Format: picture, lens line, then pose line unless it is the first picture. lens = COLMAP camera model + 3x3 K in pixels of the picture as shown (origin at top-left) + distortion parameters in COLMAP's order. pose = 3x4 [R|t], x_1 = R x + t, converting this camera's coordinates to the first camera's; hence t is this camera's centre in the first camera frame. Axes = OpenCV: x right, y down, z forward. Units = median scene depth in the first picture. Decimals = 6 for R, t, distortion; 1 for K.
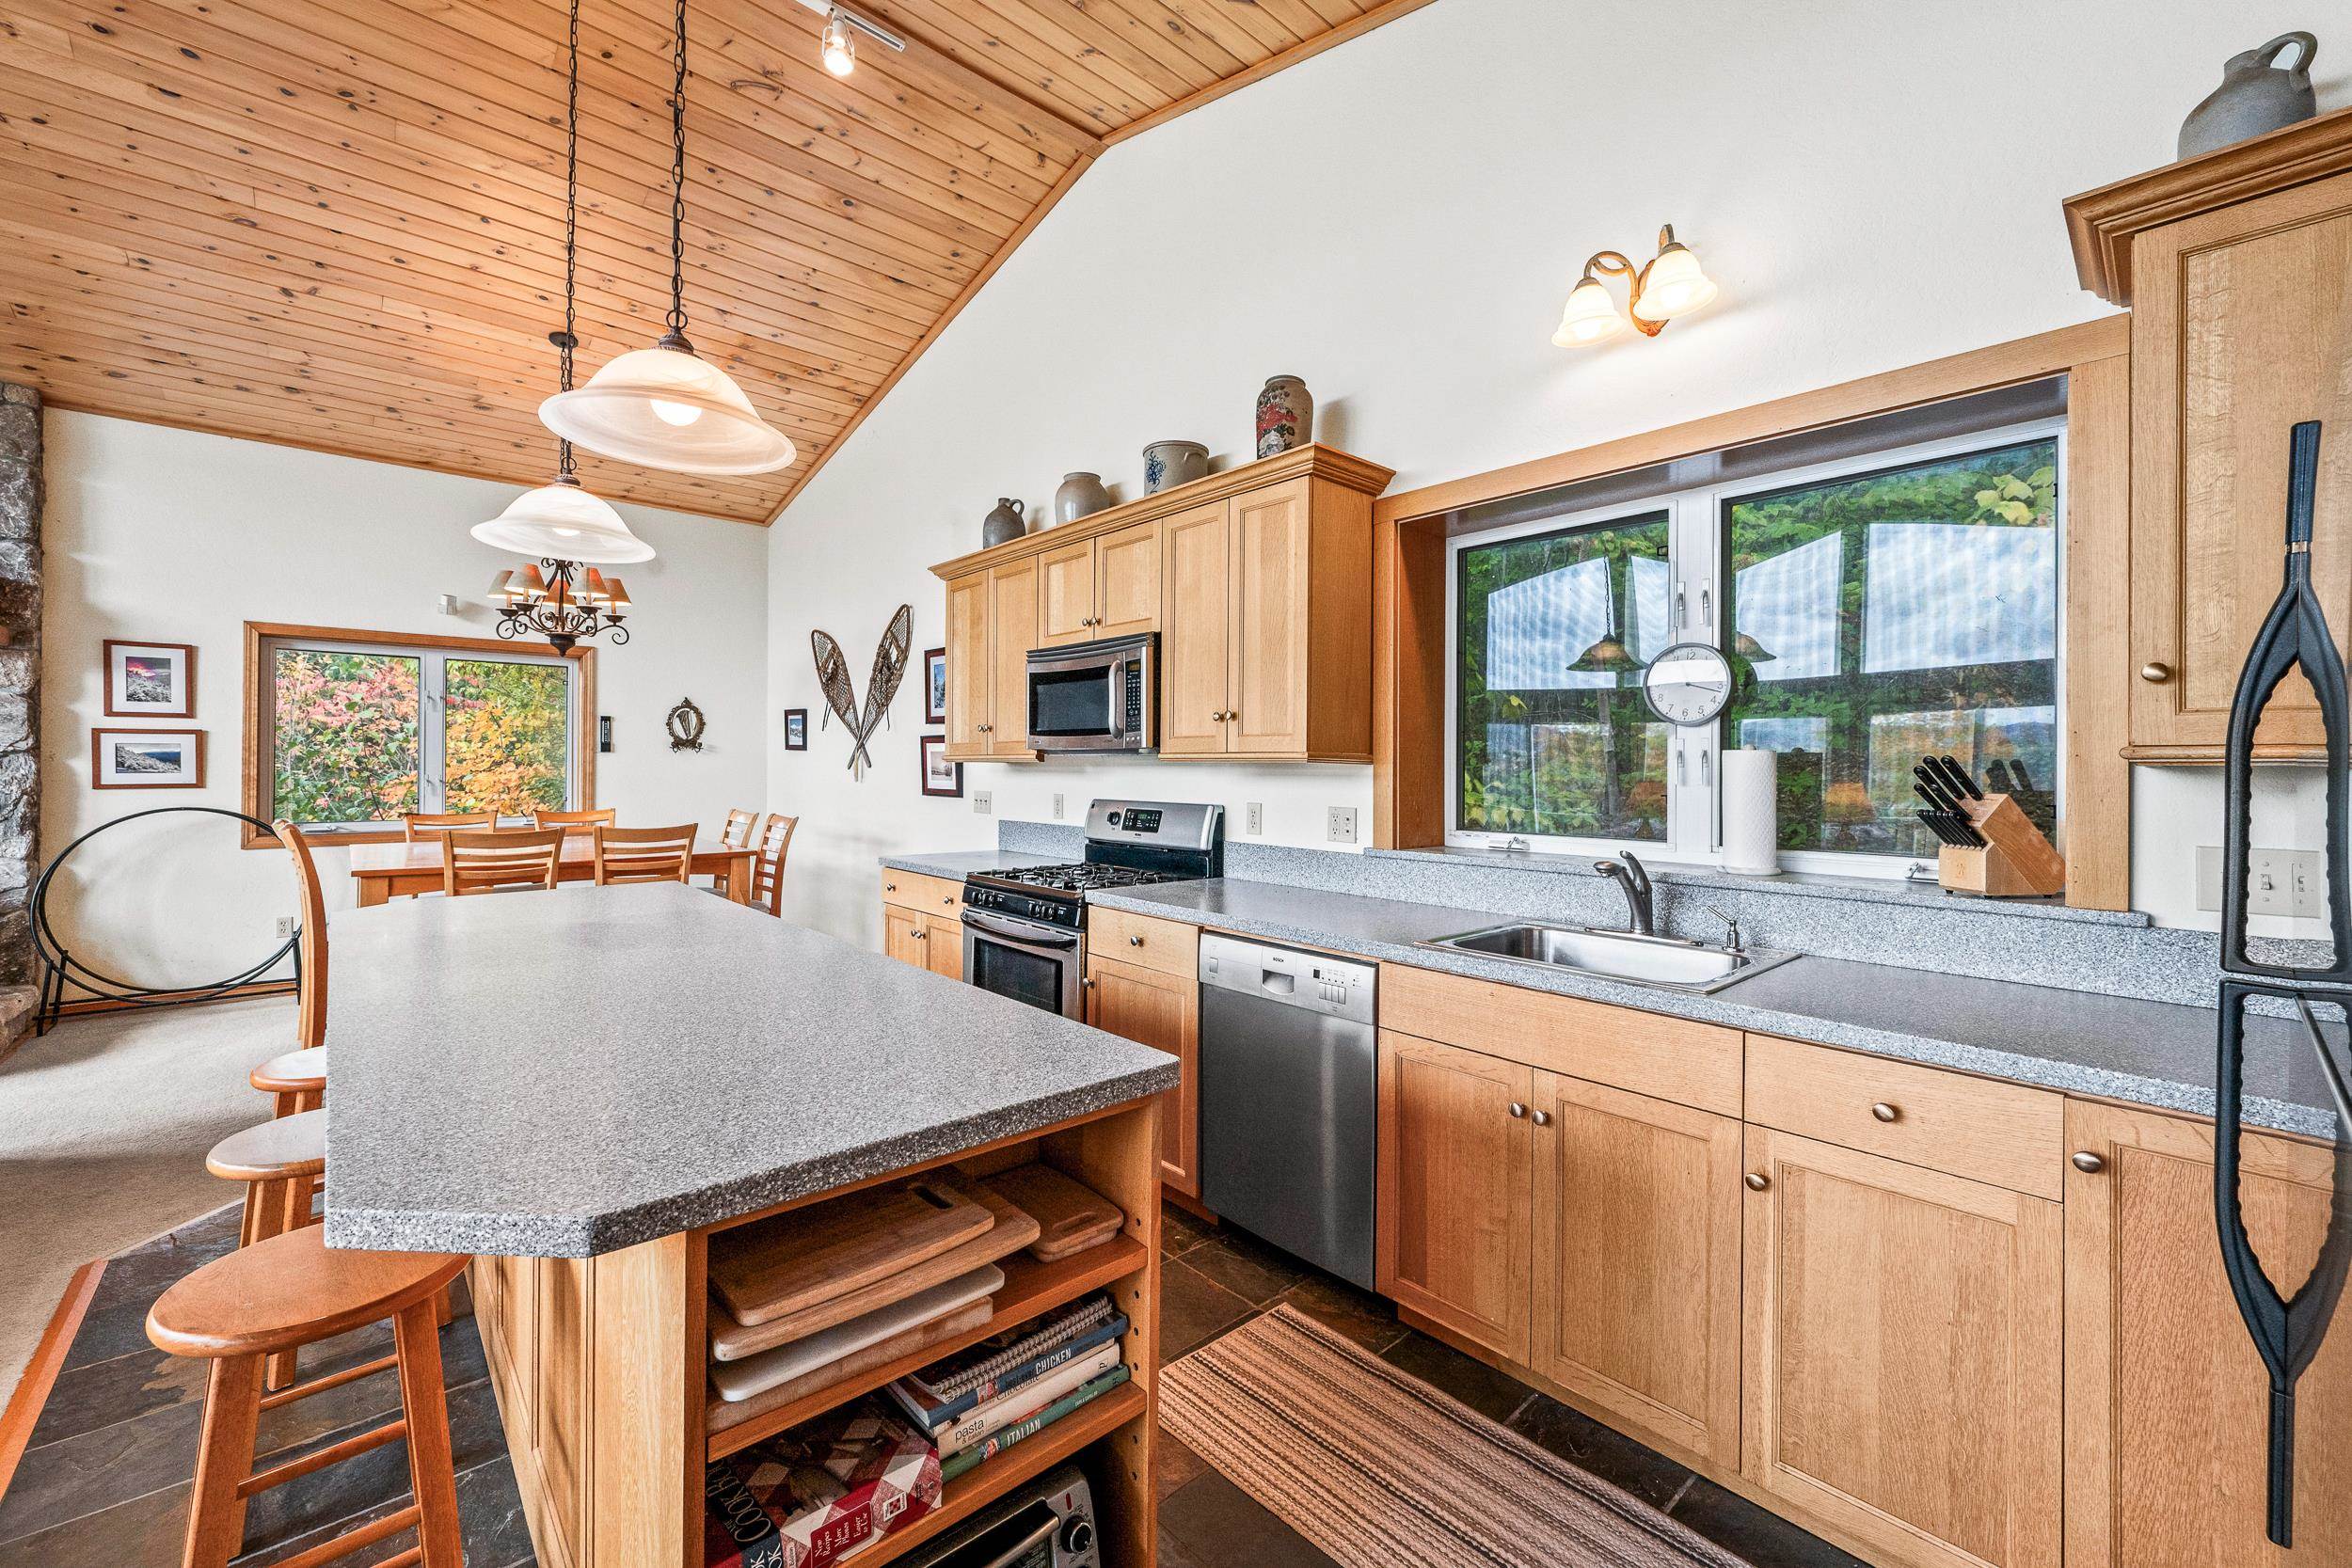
lens RADIAL K [[946.5, 0, 1180.2], [0, 946.5, 767.2], [0, 0, 1]] dist [0.000113, 0.000130]
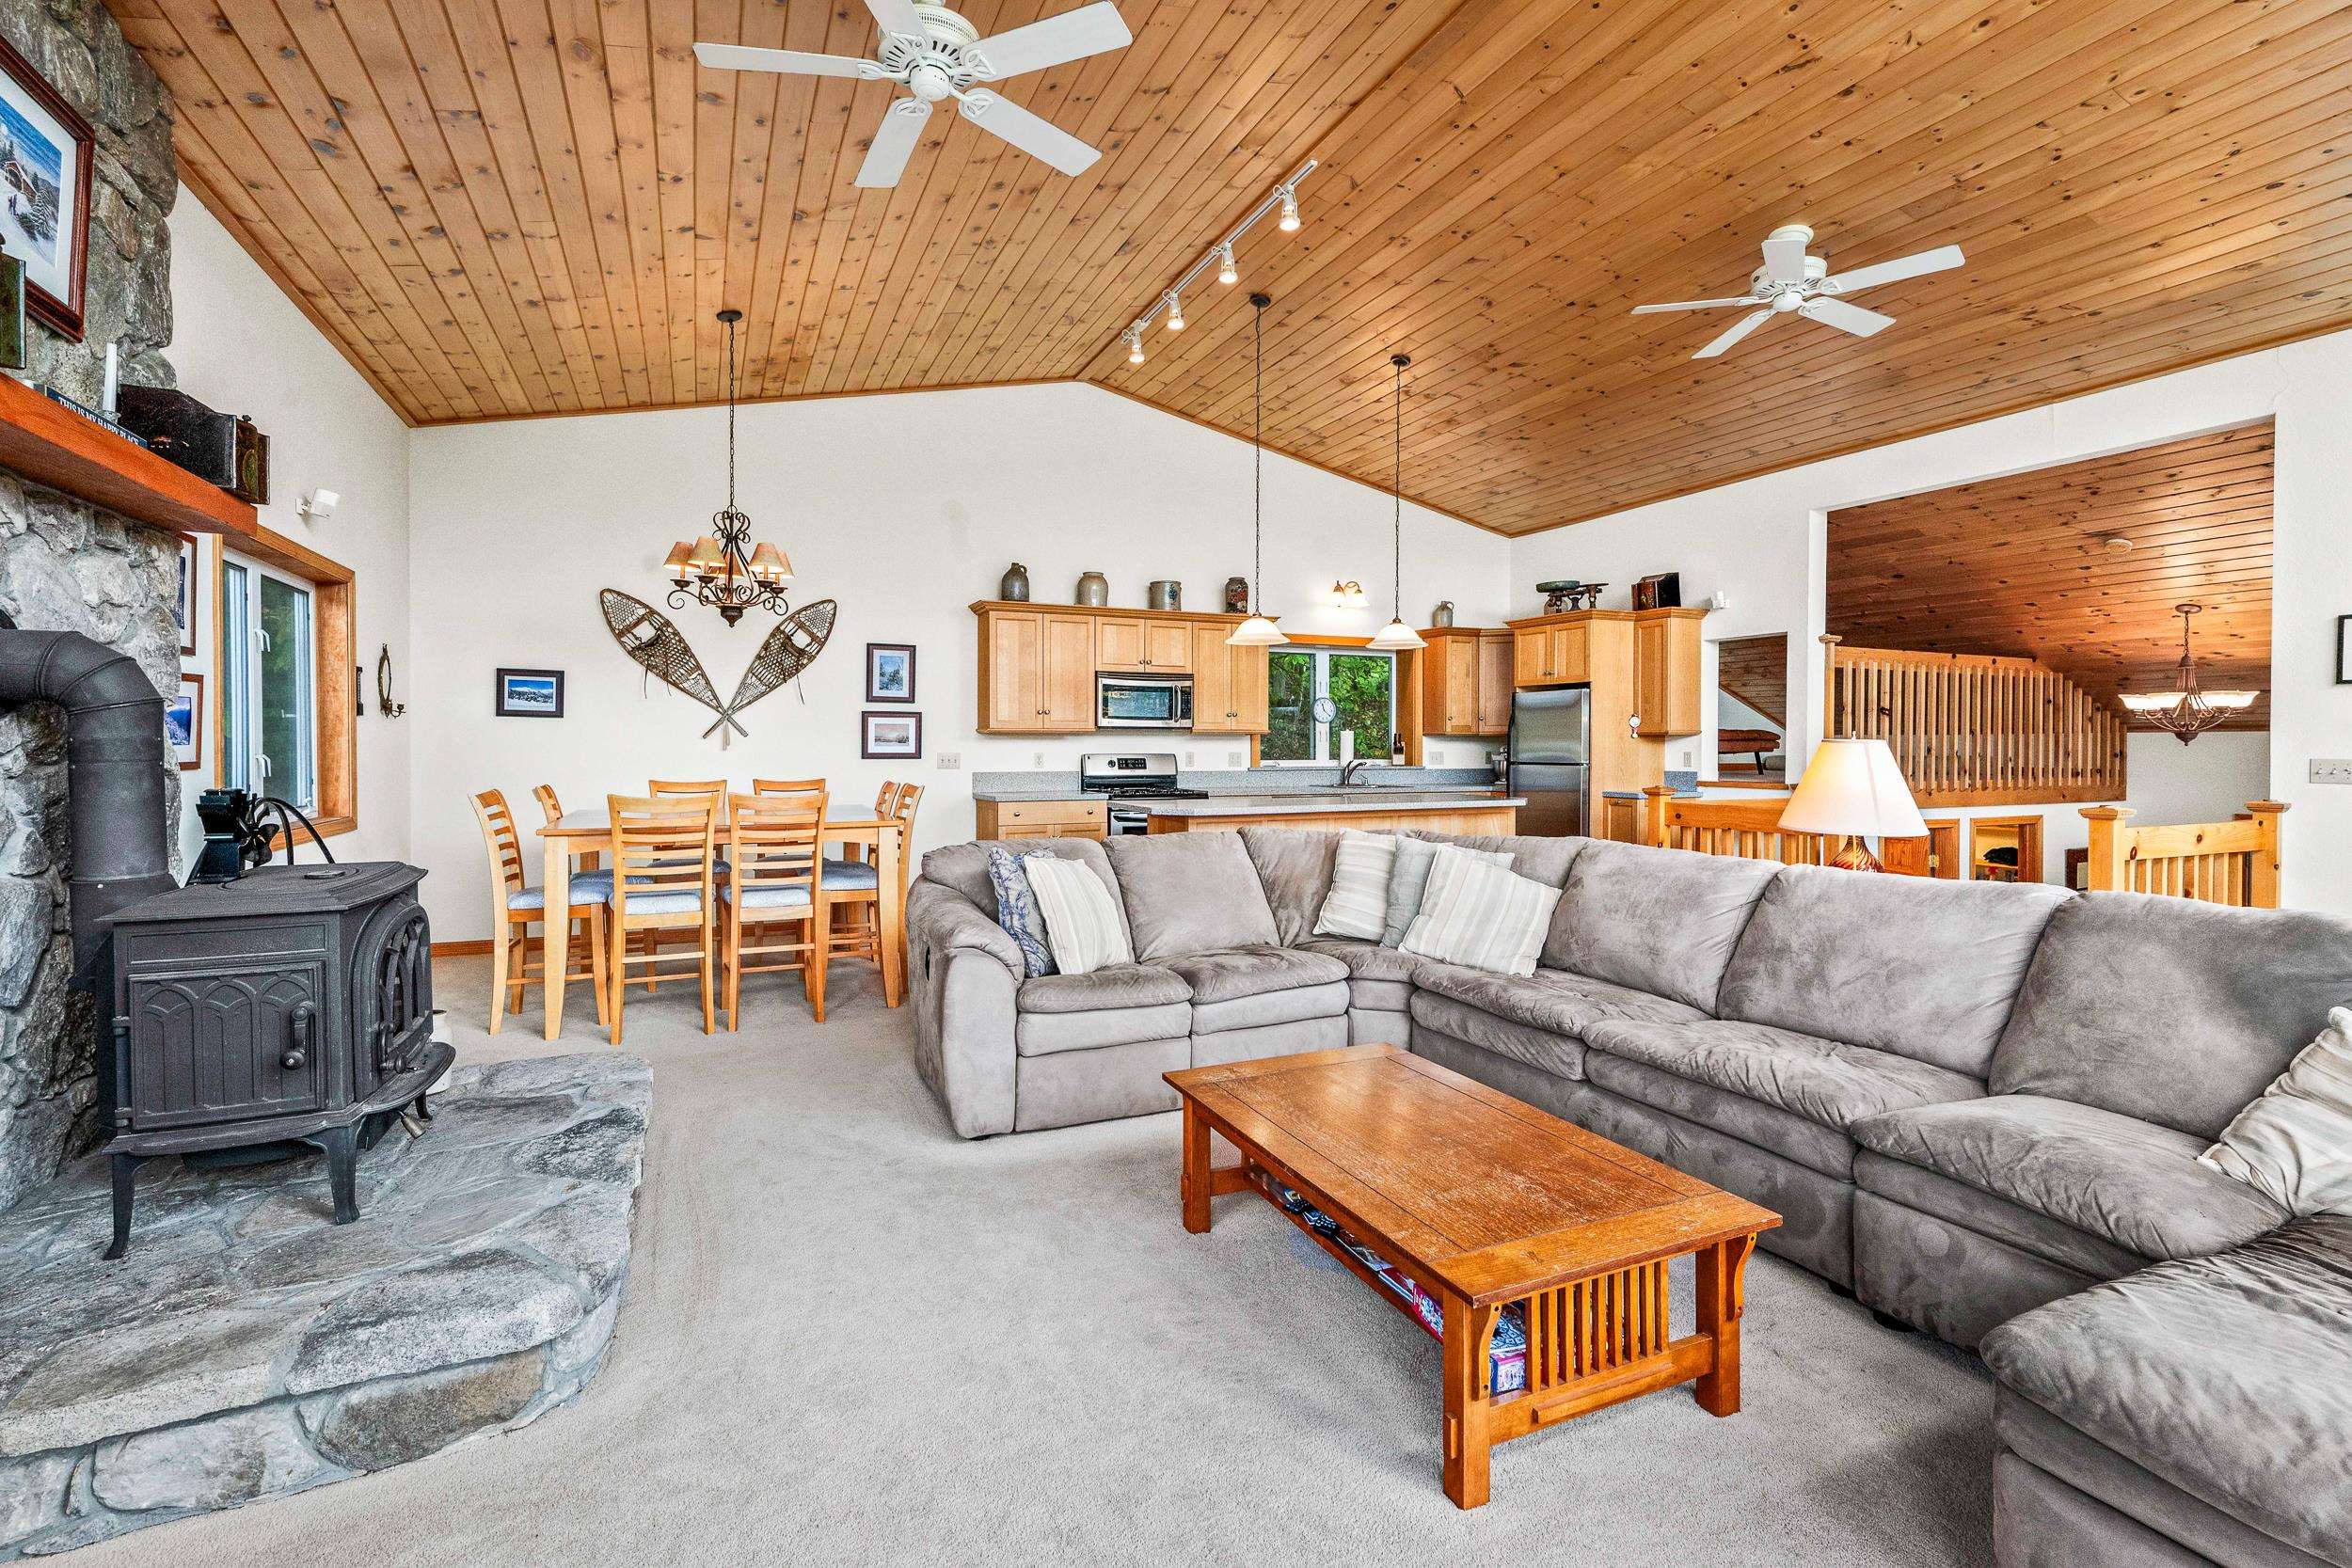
lens RADIAL K [[1063.1, 0, 1178.2], [0, 1063.1, 752.9], [0, 0, 1]] dist [-0.001101, -0.000259]
pose [[0.304083, -0.013018, 0.952557, -2.468358], [0.001540, 0.999912, 0.013173, 0.006435], [-0.952644, -0.002539, 0.304076, 0.291644]]
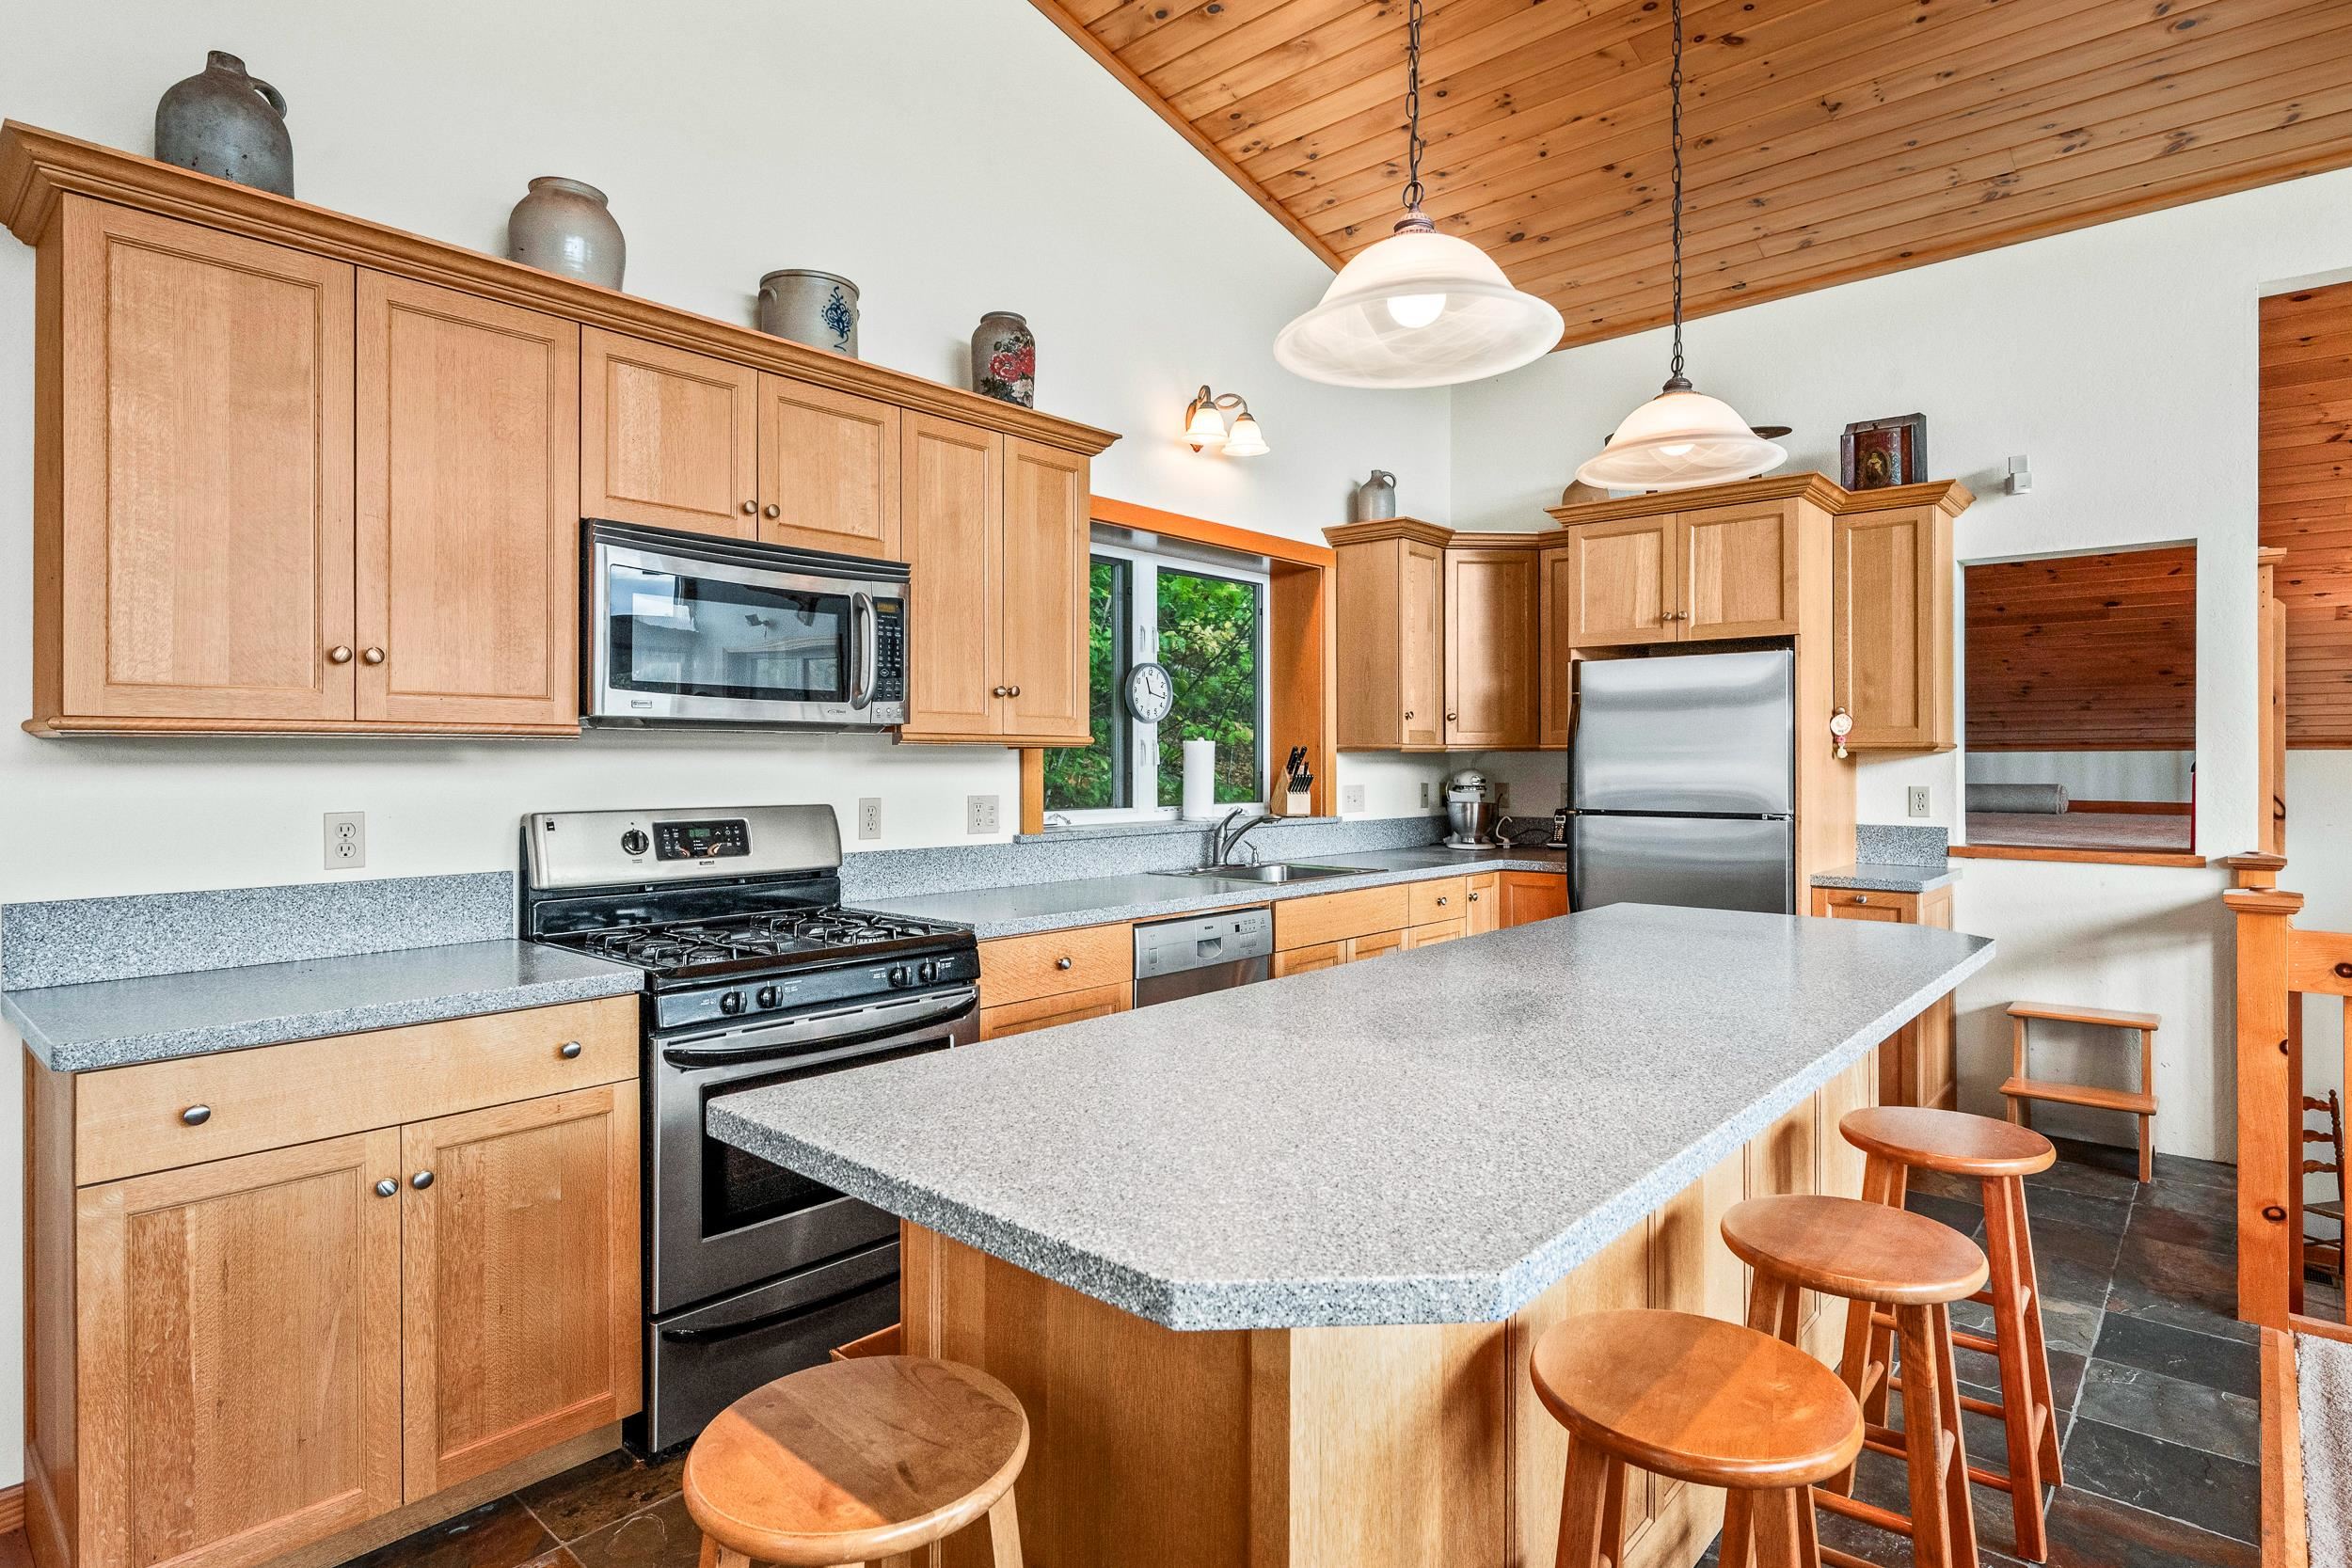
lens RADIAL K [[1220.4, 0, 1178.3], [0, 1220.4, 755.1], [0, 0, 1]] dist [-0.000979, -0.000995]
pose [[-0.118031, -0.003372, 0.993004, -1.009258], [-0.001672, 0.999993, 0.003197, -0.001278], [-0.993008, -0.001283, -0.118036, 0.933232]]
